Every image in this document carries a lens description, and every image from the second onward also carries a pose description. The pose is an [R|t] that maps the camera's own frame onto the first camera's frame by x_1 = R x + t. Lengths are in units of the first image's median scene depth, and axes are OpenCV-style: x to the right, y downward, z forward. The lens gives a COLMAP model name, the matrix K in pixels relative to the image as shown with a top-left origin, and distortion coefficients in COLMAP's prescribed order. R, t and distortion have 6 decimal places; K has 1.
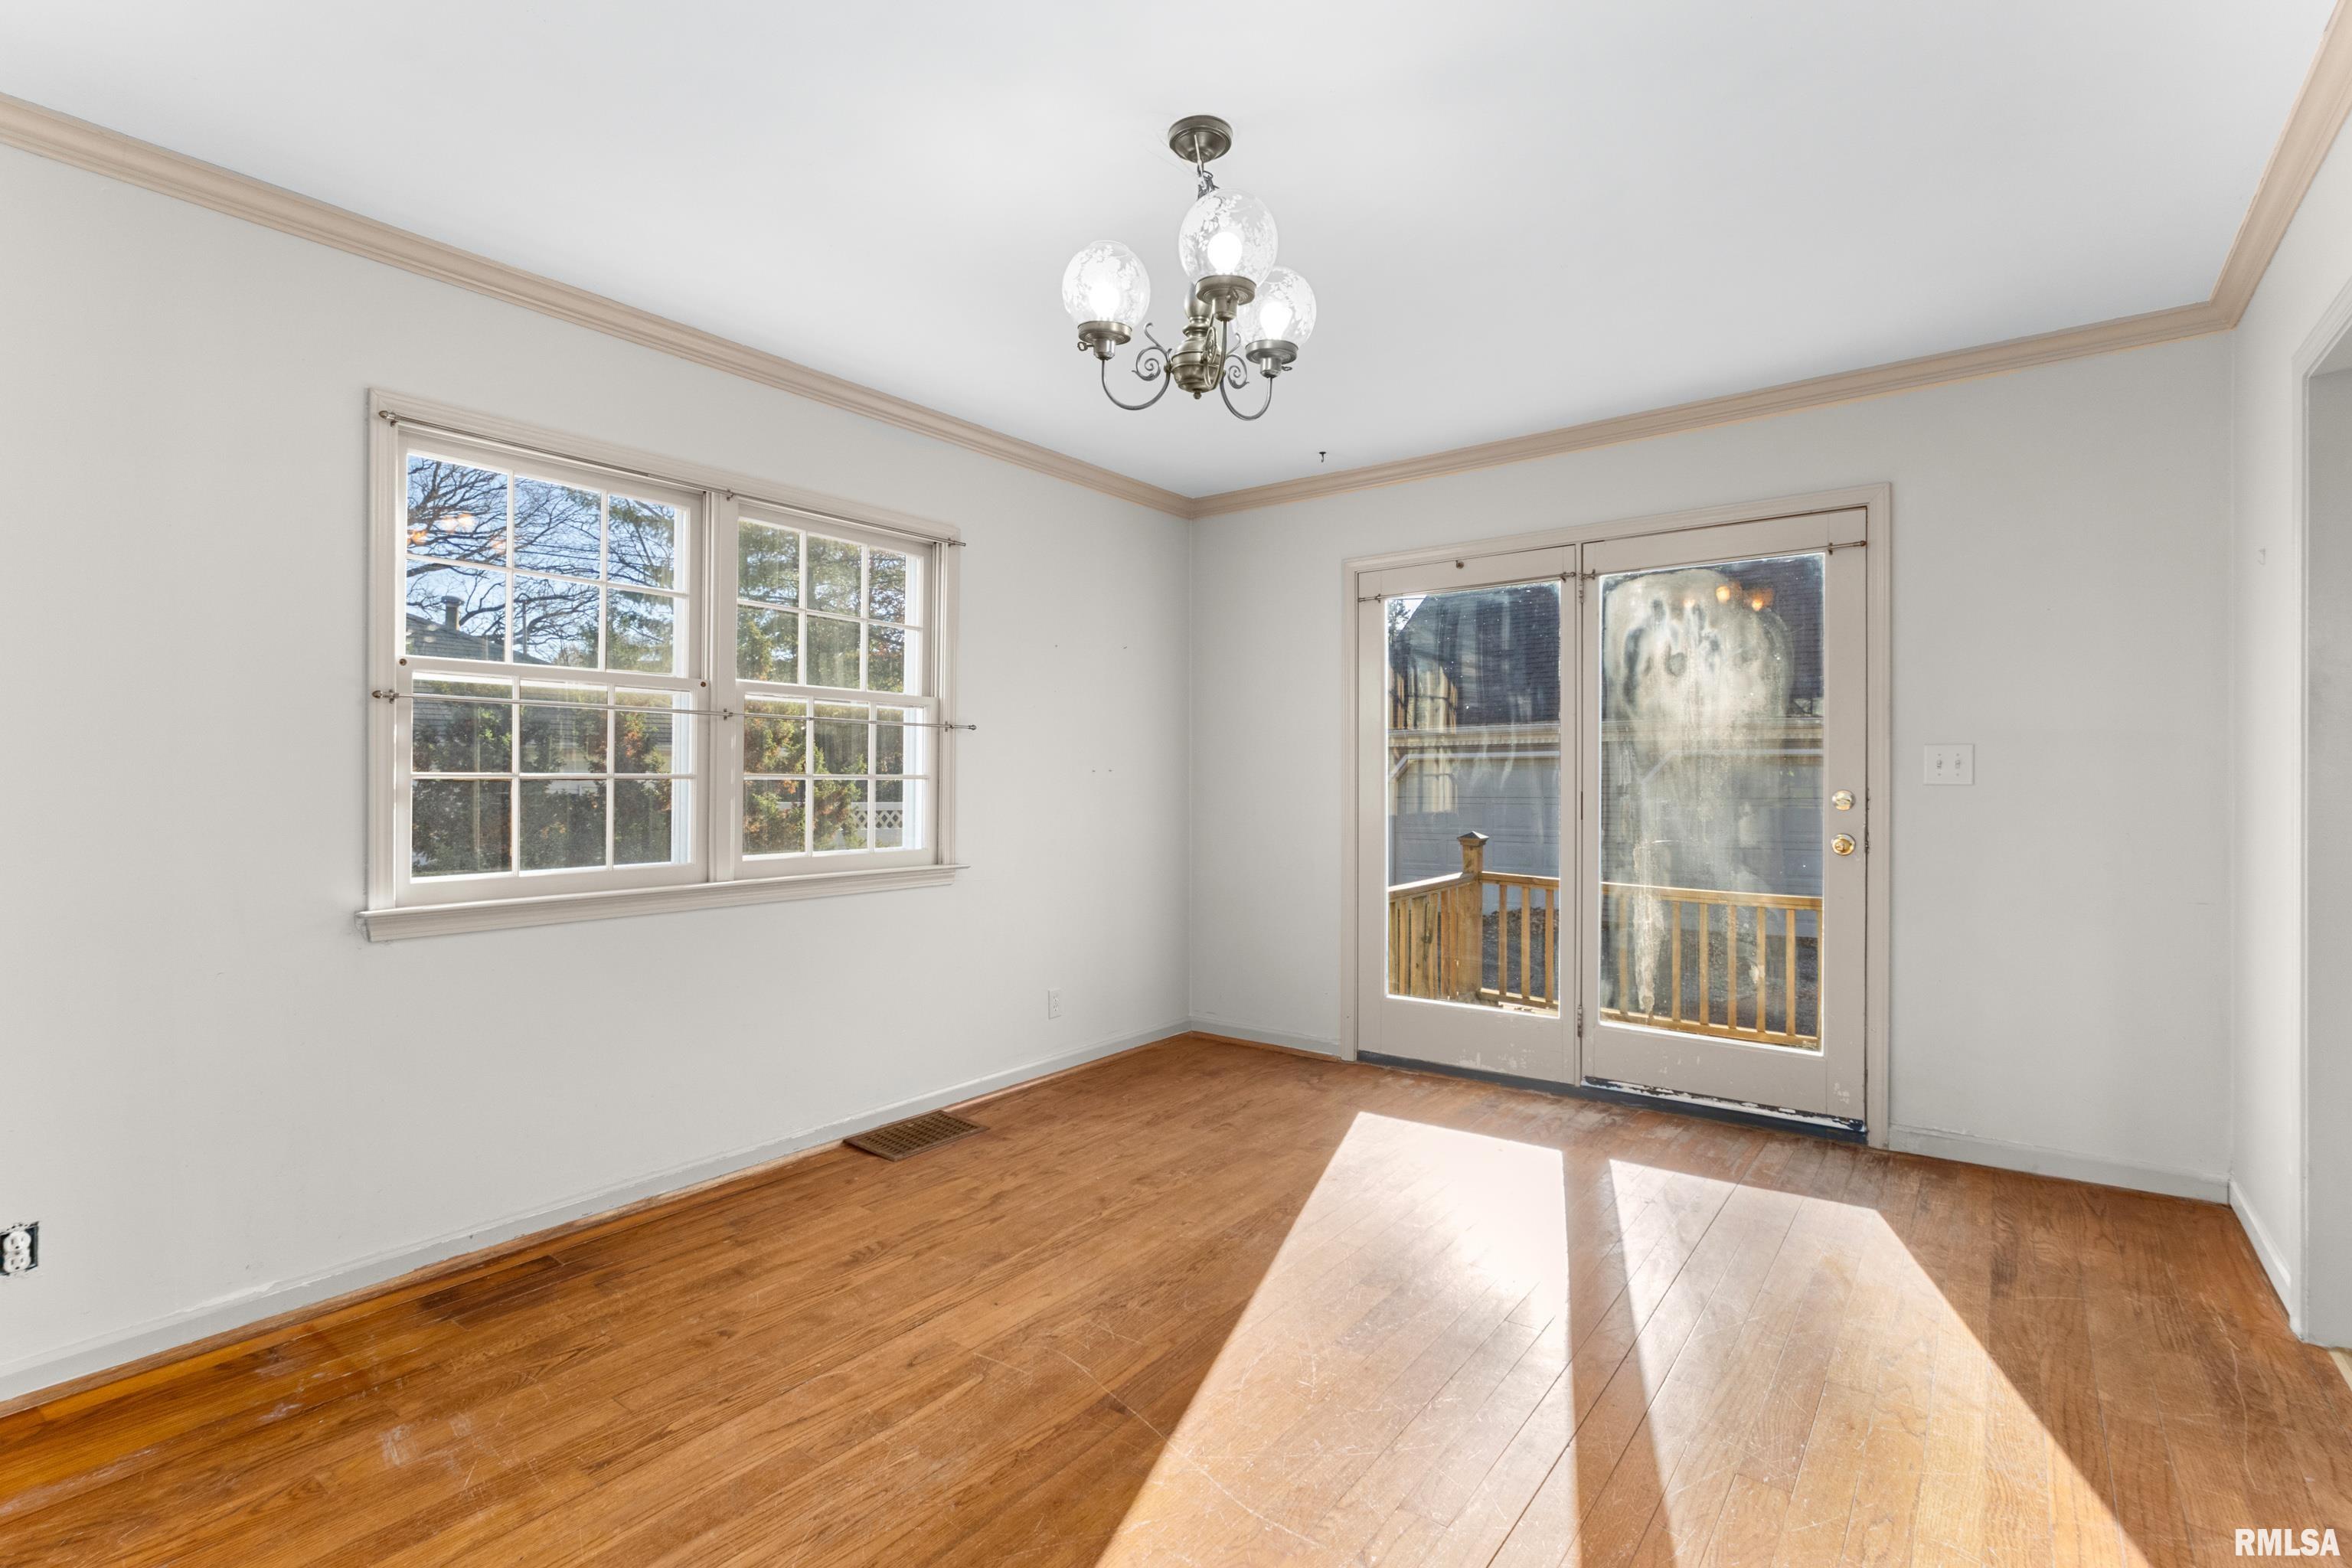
lens RADIAL K [[1100.1, 0, 1160.4], [0, 1100.1, 773.5], [0, 0, 1]] dist [0.001487, -0.001764]
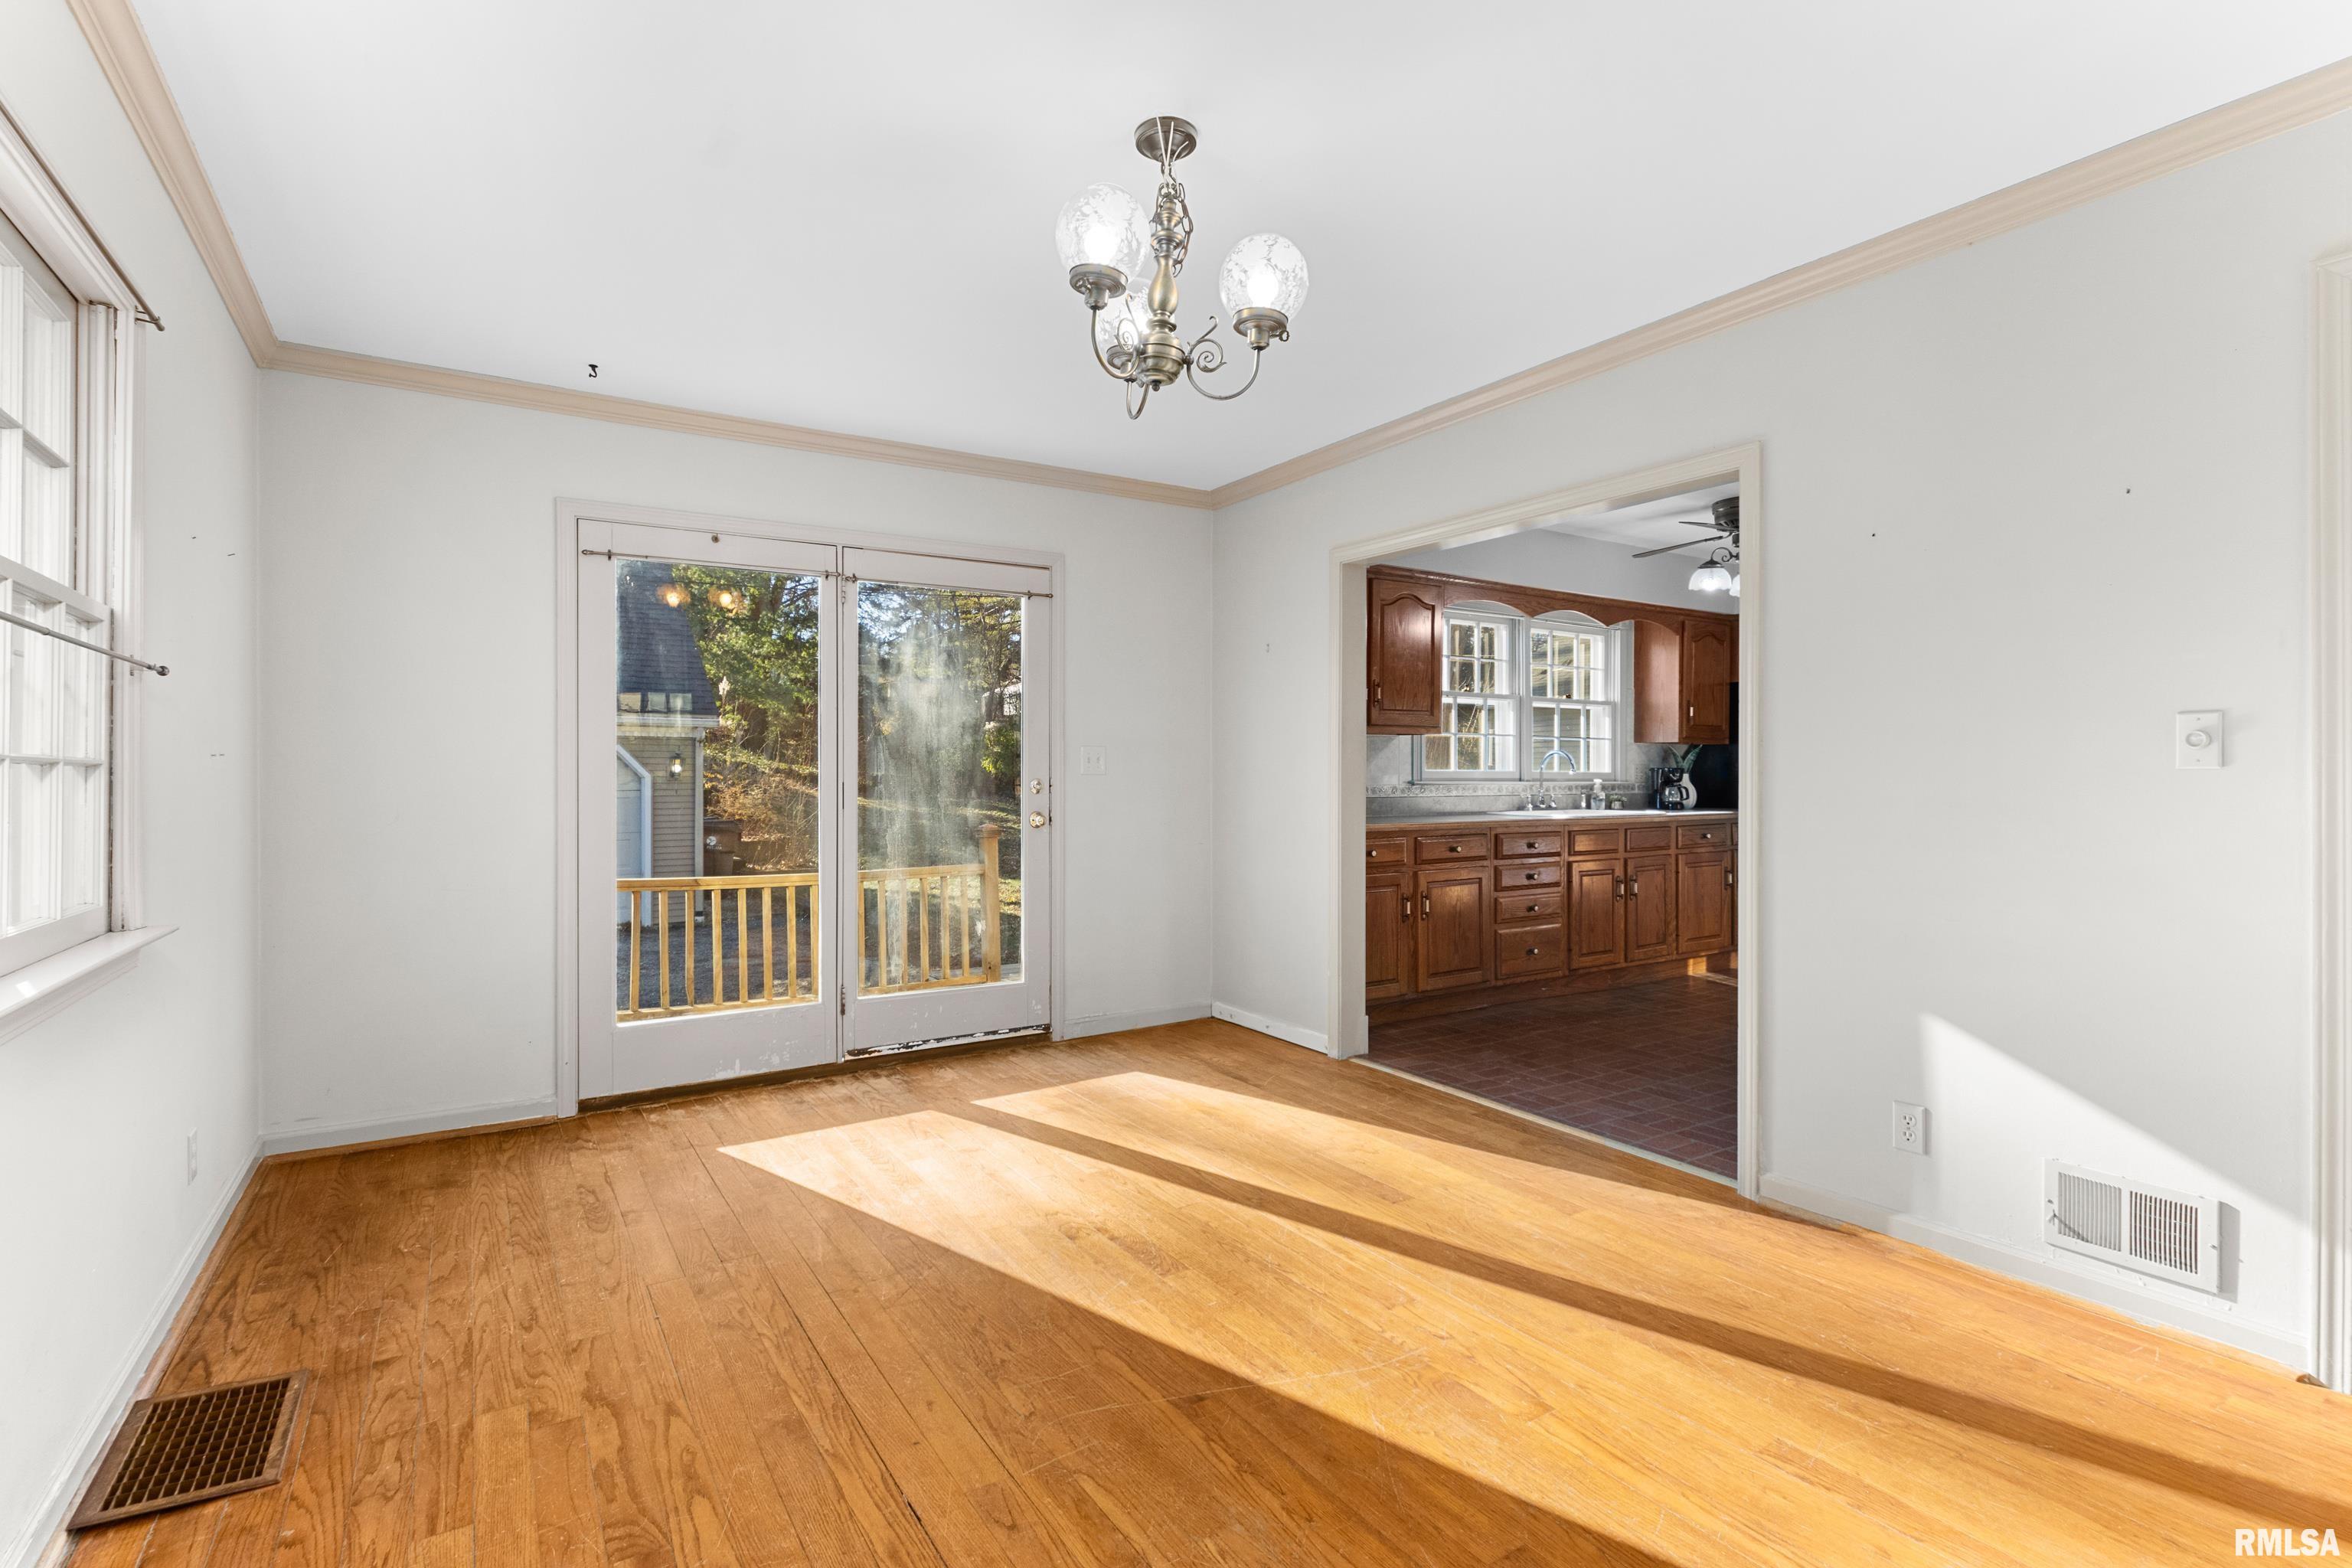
lens RADIAL K [[1100.1, 0, 1160.4], [0, 1100.1, 773.5], [0, 0, 1]] dist [0.001487, -0.001764]
pose [[0.348046, 0.000162, 0.937478, -0.652904], [-0.003503, 0.999993, 0.001128, 0.007635], [-0.937471, -0.003676, 0.348044, 0.457429]]
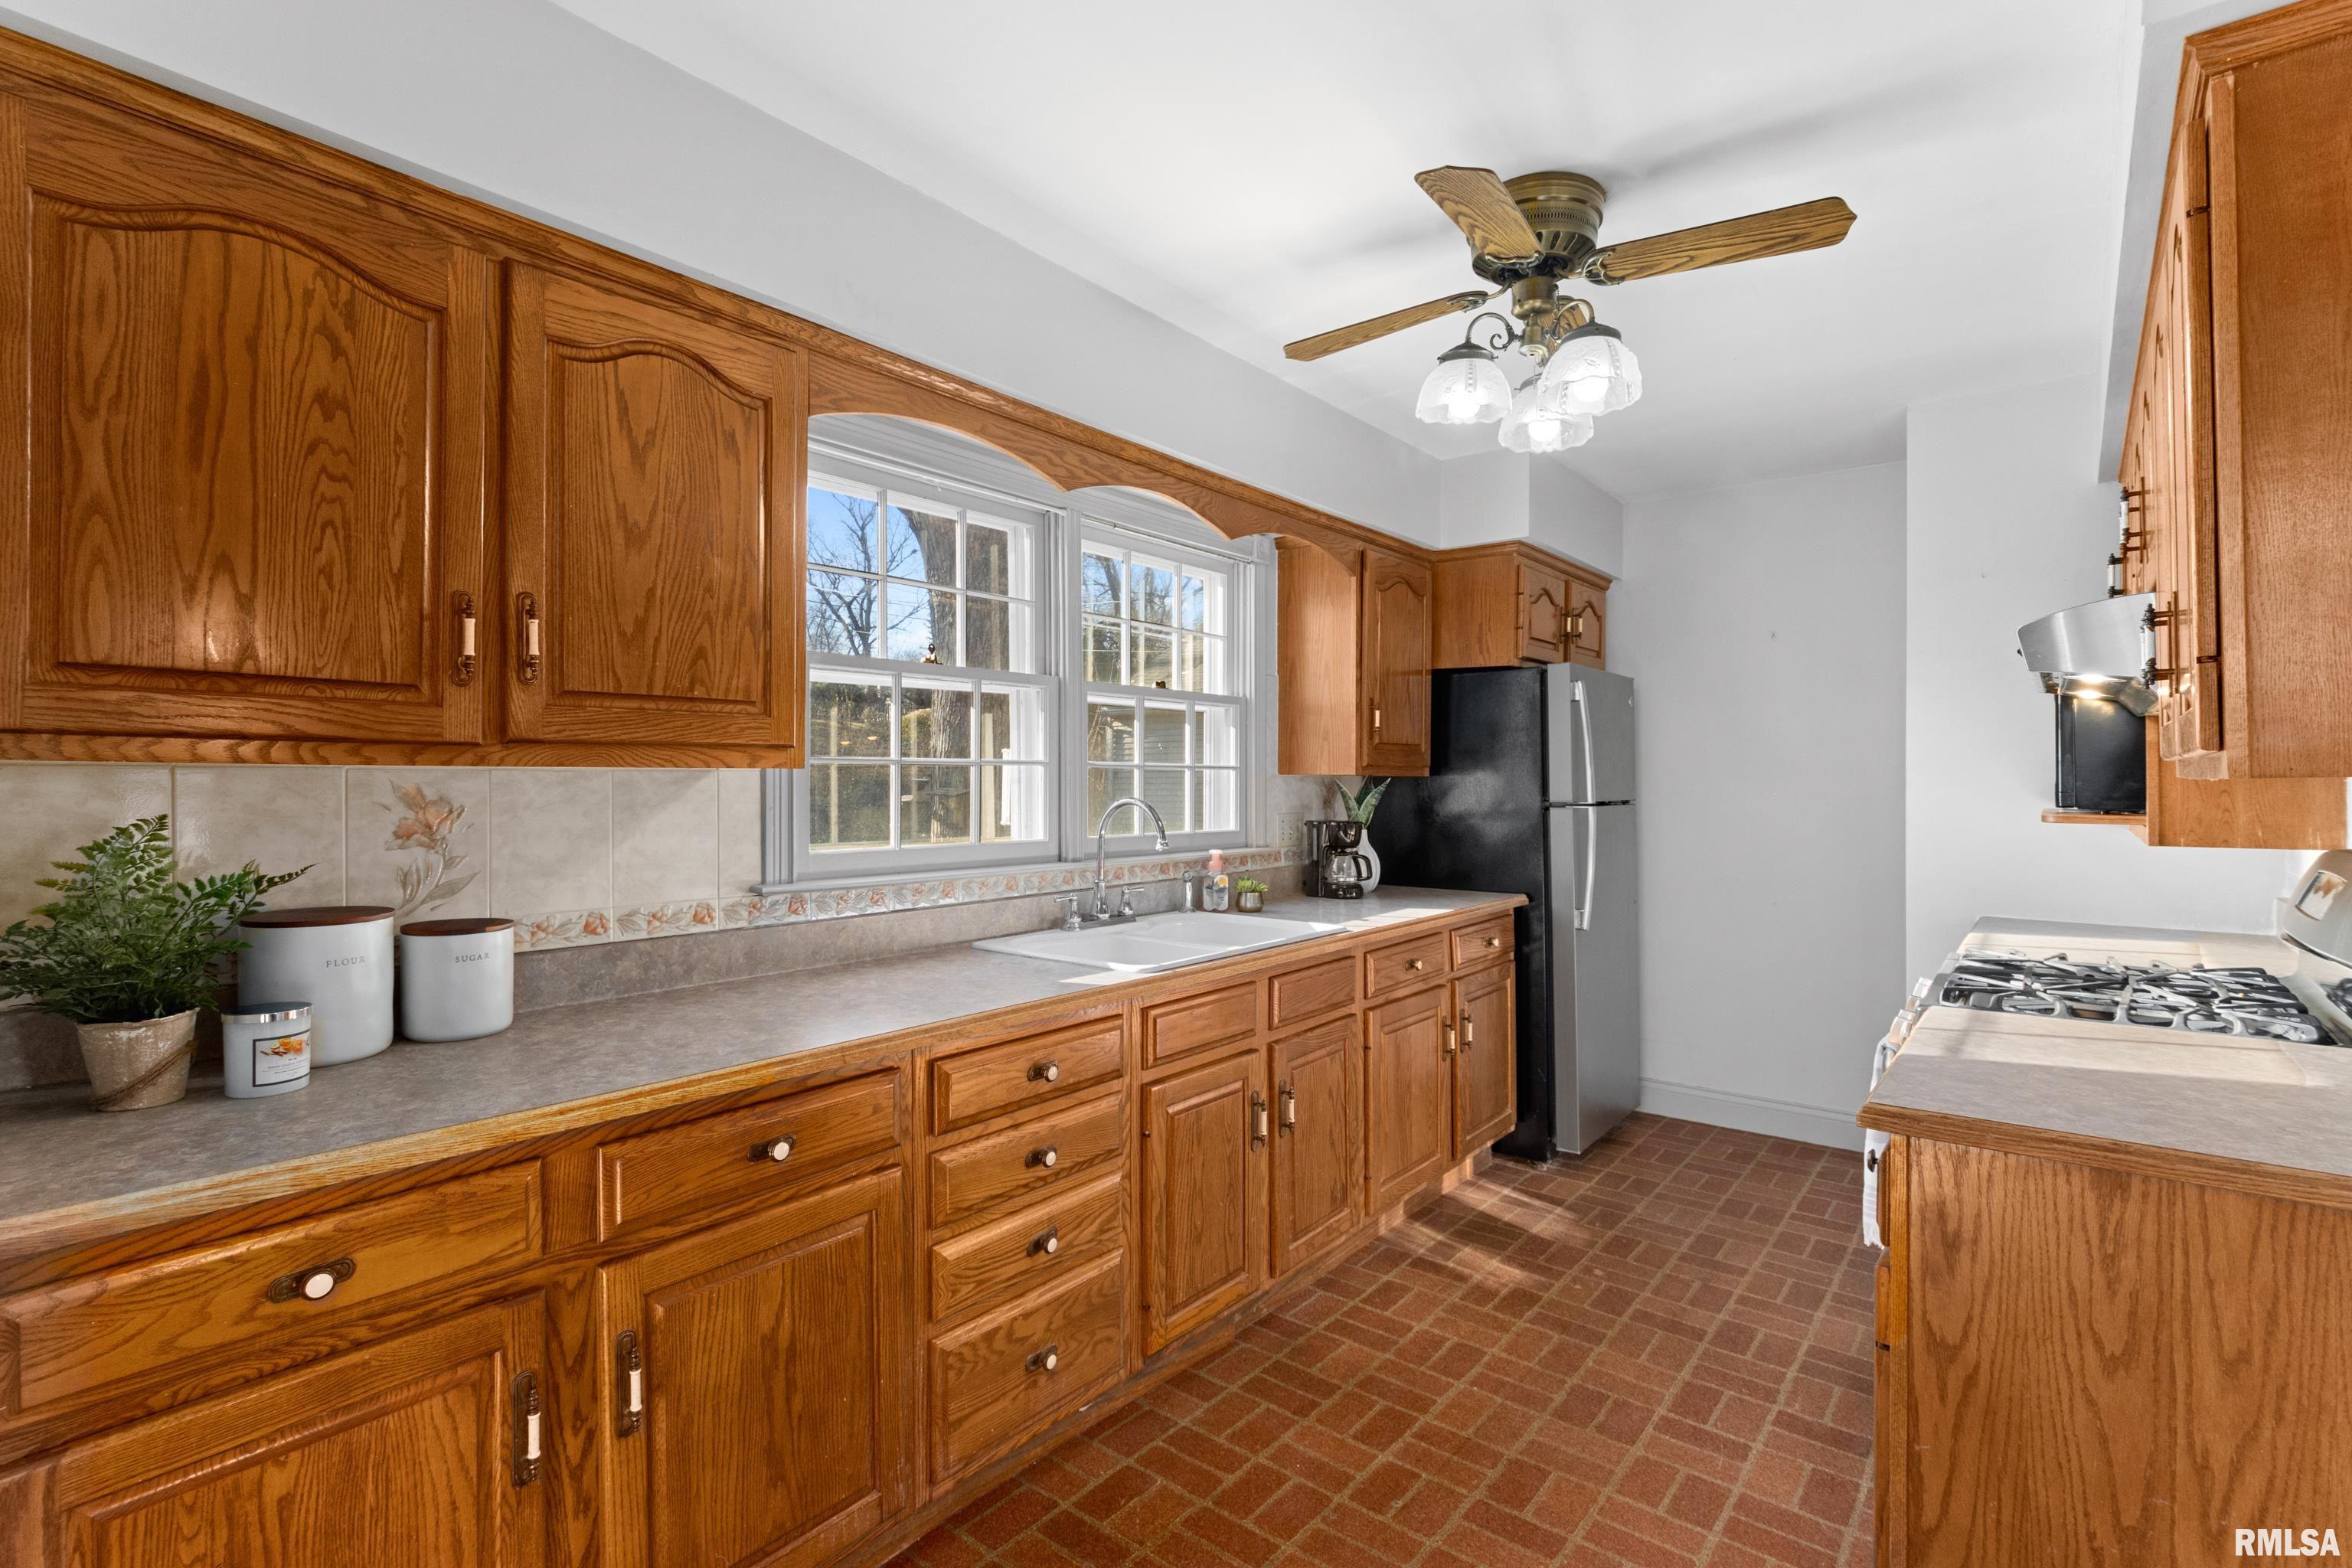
lens RADIAL K [[1100.1, 0, 1160.4], [0, 1100.1, 773.5], [0, 0, 1]] dist [0.001487, -0.001764]
pose [[0.036516, 0.005943, 0.999315, 0.548787], [-0.000762, 0.999982, -0.005919, -0.049228], [-0.999333, -0.000546, 0.036519, 0.419195]]
